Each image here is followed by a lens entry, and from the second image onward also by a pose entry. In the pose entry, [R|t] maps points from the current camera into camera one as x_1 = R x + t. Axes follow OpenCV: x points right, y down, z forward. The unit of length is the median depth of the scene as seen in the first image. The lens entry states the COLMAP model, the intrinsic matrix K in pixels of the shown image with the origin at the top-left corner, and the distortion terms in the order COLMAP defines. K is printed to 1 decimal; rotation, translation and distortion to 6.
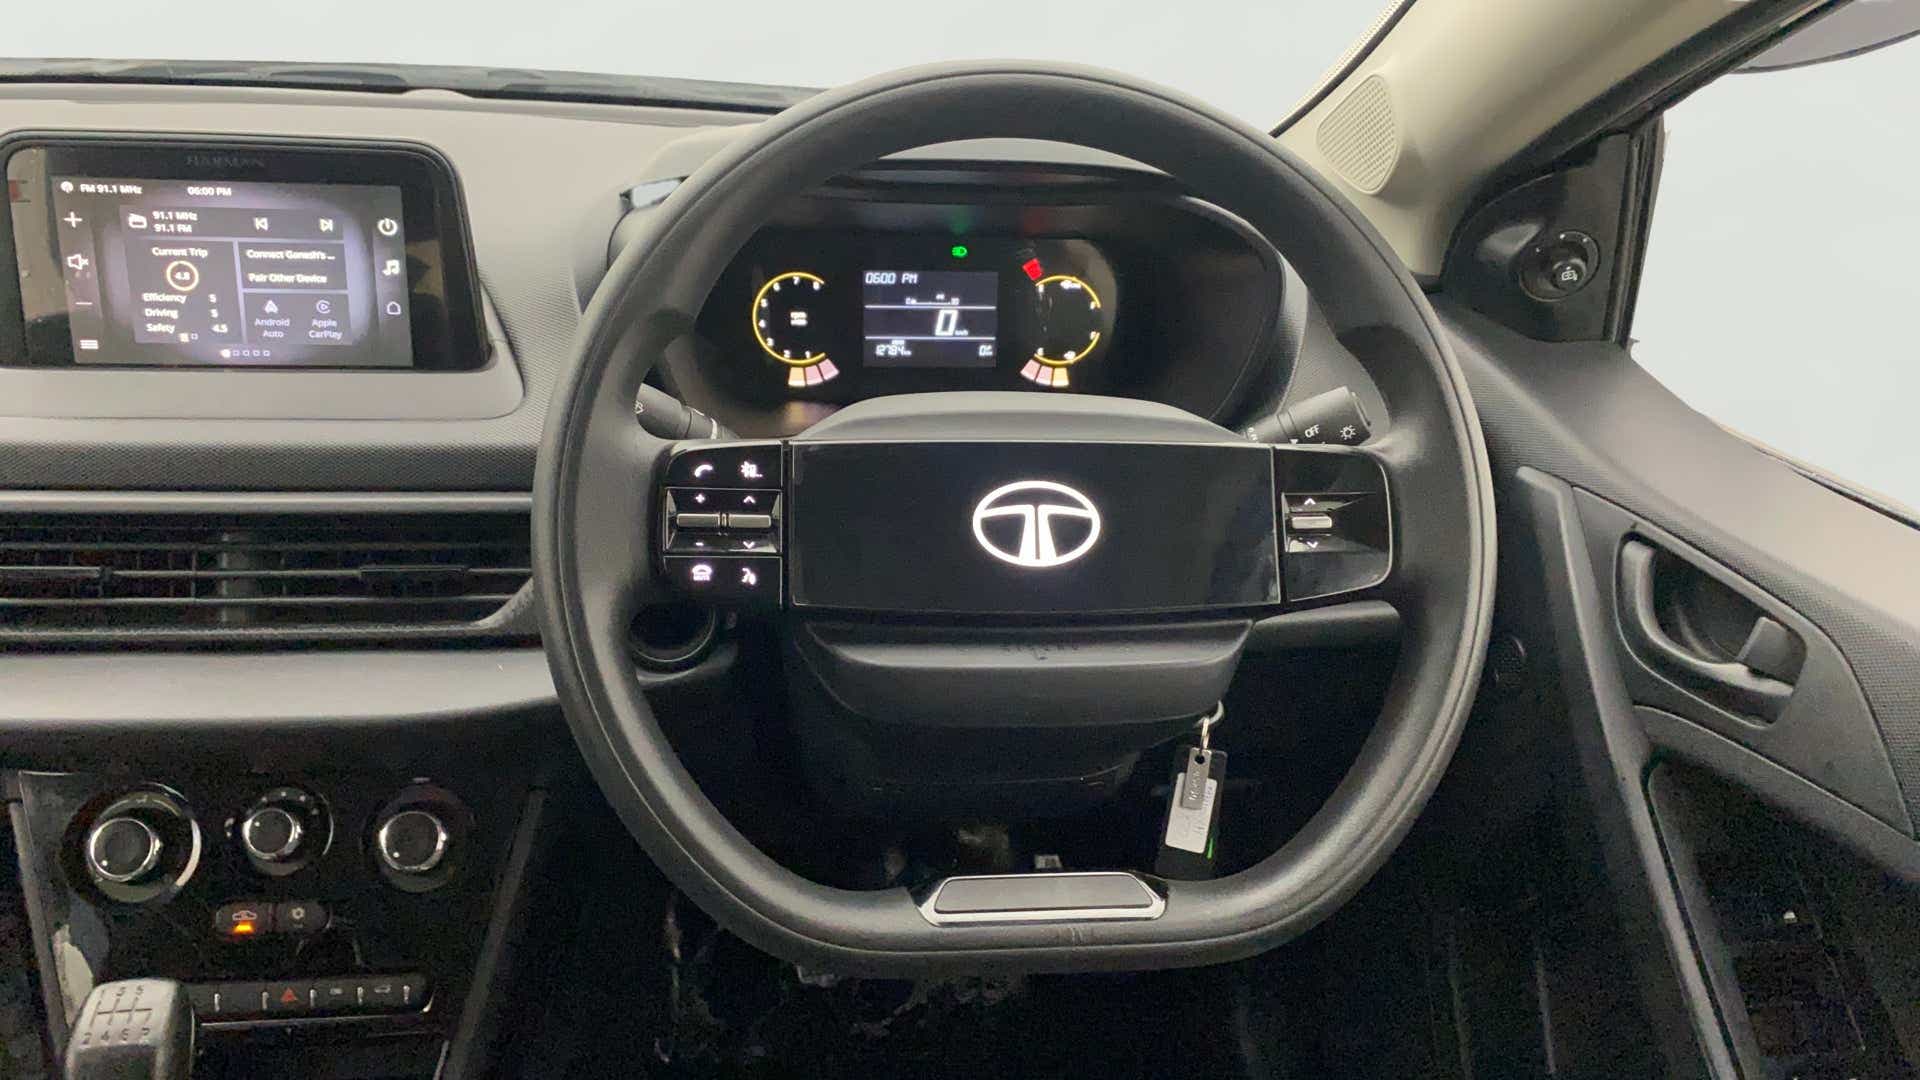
lens RADIAL K [[1373.1, 0, 962.3], [0, 1373.1, 488.7], [0, 0, 1]] dist [0.049777, -0.044790]
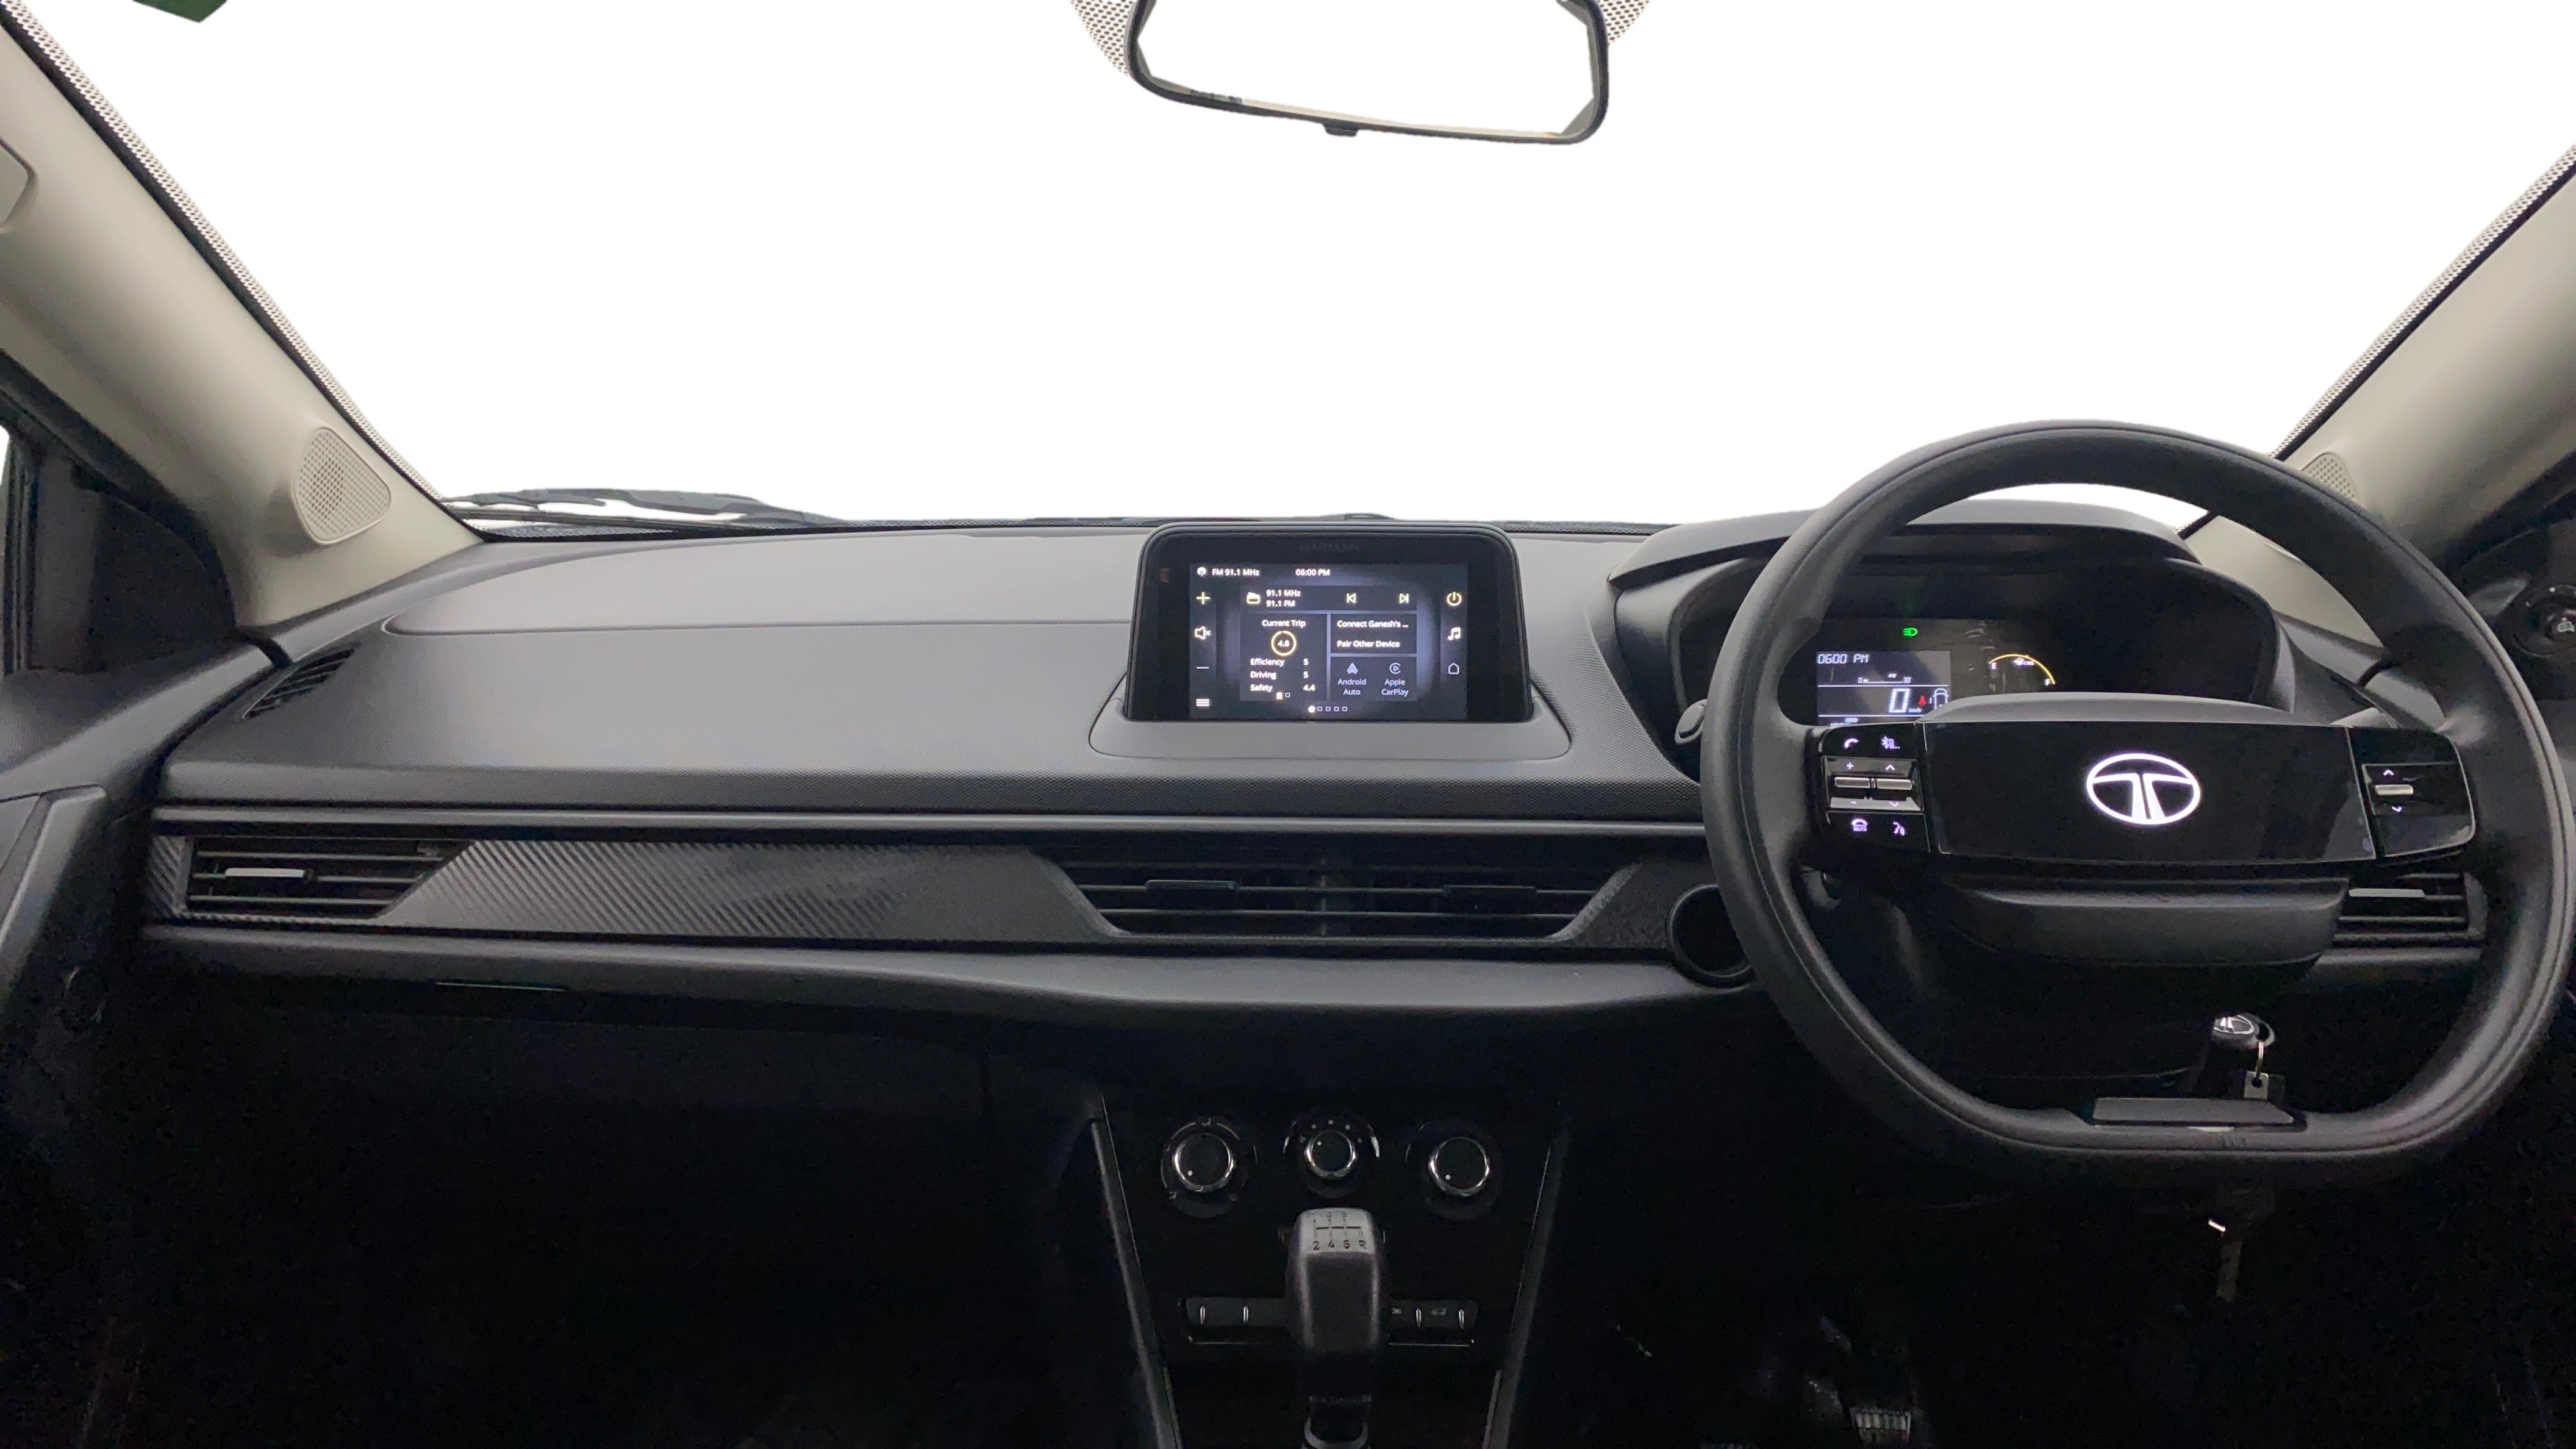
lens RADIAL K [[1842.2, 0, 1291.1], [0, 1842.2, 655.6], [0, 0, 1]] dist [0.049777, -0.044790]
pose [[0.991245, -0.022489, -0.130103, -0.352083], [-0.010643, 0.968570, -0.248512, 0.244318], [0.131603, 0.247721, 0.959851, -0.493911]]
